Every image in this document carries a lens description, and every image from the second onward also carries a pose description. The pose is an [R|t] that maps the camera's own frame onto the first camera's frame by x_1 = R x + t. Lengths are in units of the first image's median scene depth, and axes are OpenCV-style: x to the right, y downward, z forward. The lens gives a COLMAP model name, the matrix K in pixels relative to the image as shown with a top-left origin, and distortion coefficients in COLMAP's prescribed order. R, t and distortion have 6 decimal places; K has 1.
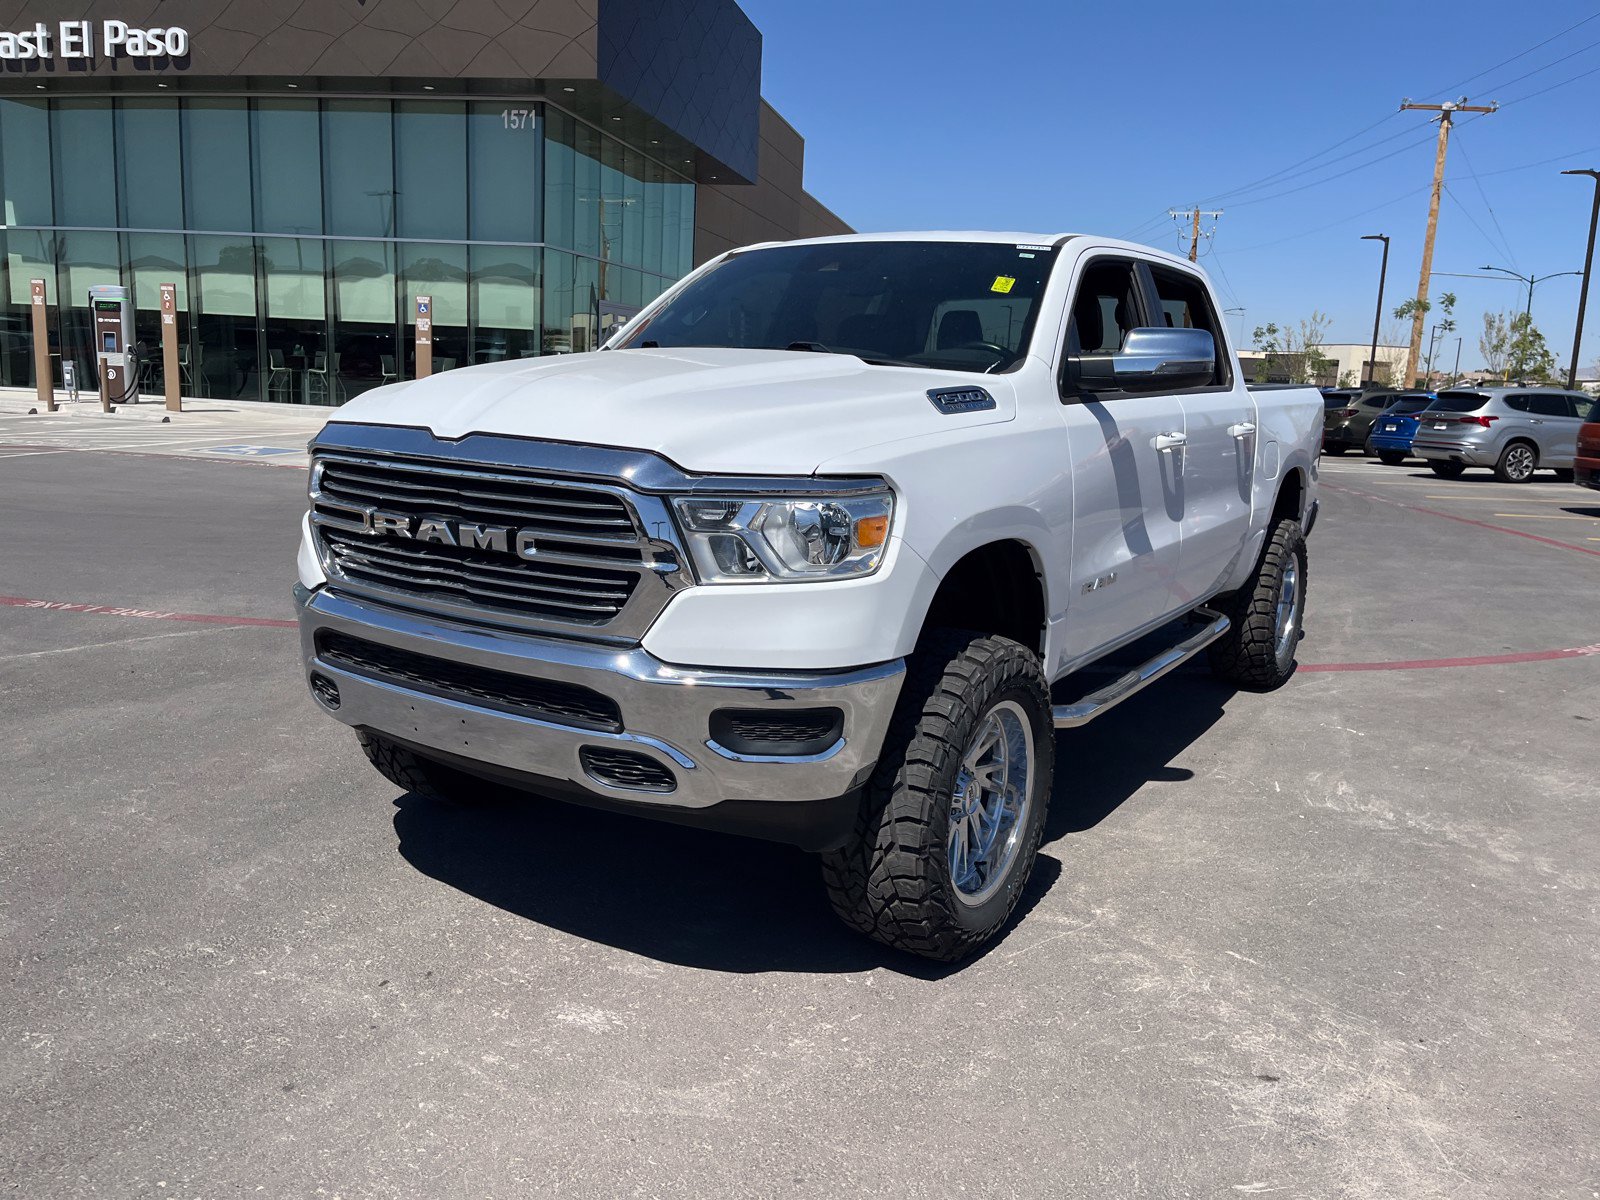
lens RADIAL K [[1202.8, 0, 788.5], [0, 1202.8, 584.3], [0, 0, 1]] dist [0.089572, -0.118897]
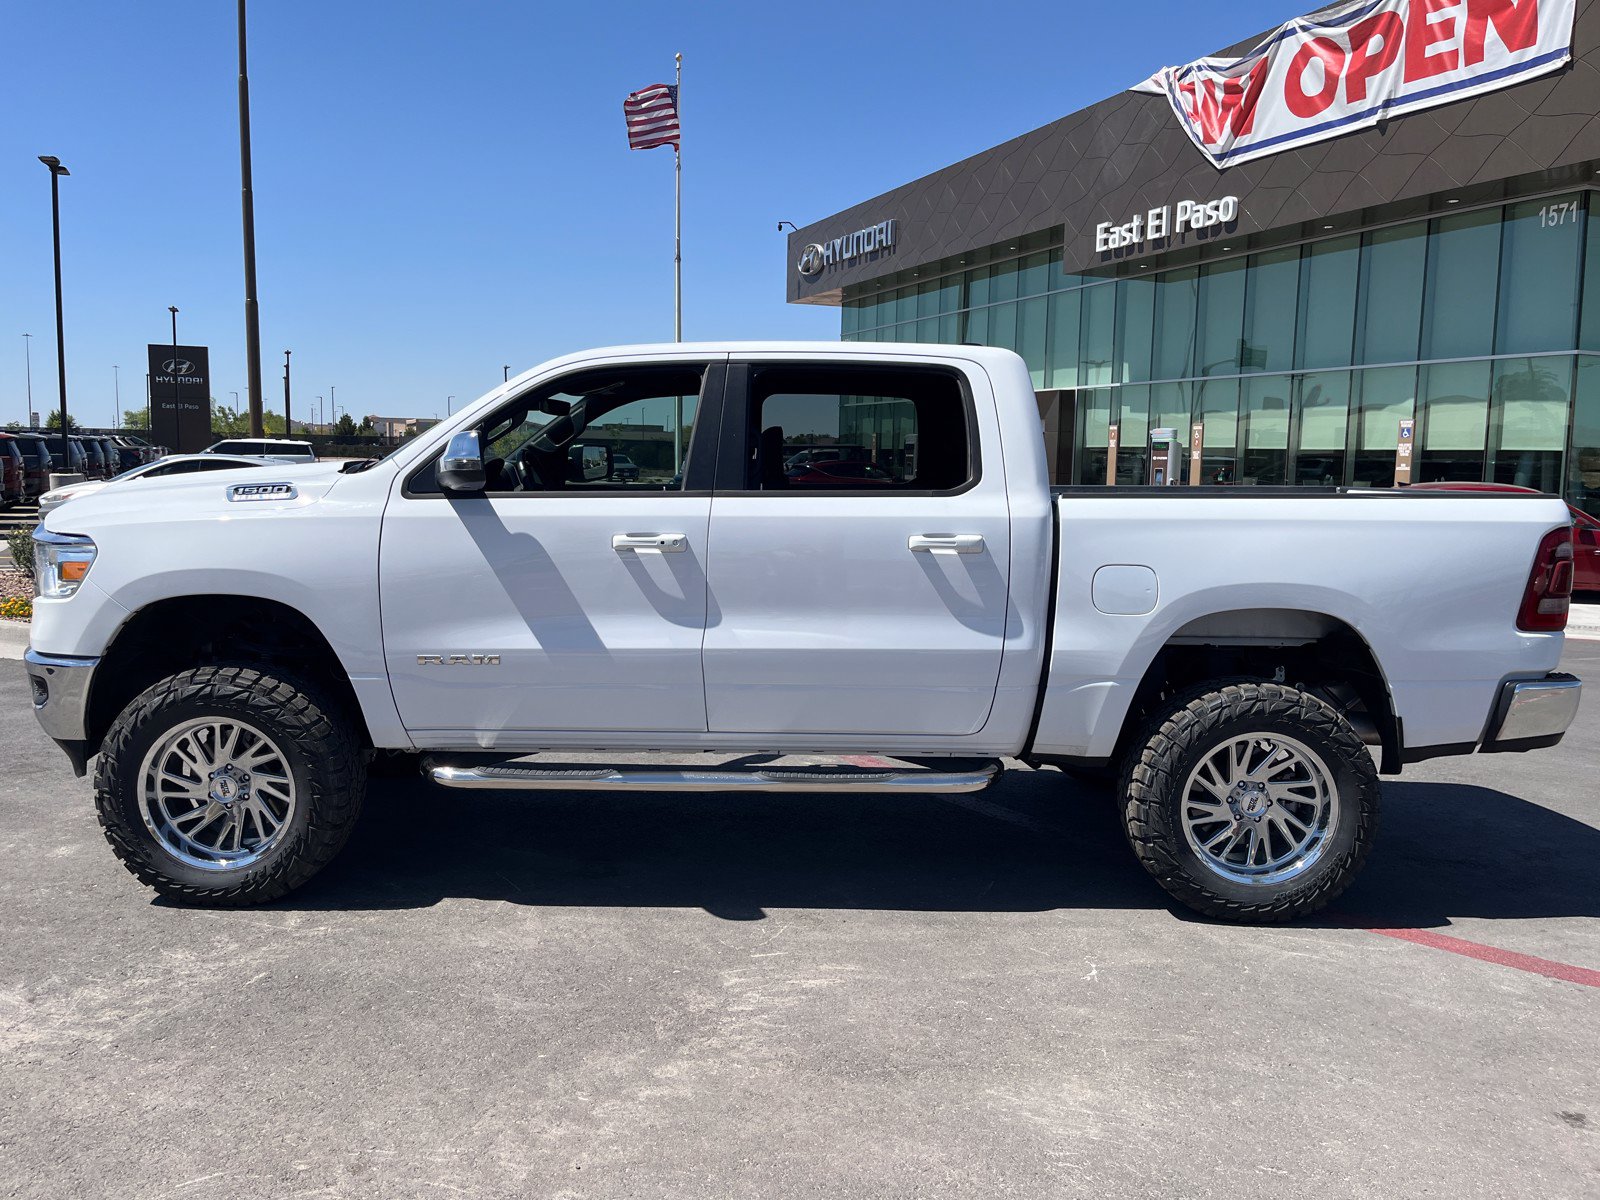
lens RADIAL K [[1202.8, 0, 788.5], [0, 1202.8, 584.3], [0, 0, 1]] dist [0.089572, -0.118897]
pose [[0.554979, 0.056616, -0.829935, 0.212888], [-0.146523, 0.988736, -0.030532, -0.012679], [0.818858, 0.138549, 0.557024, 0.098137]]
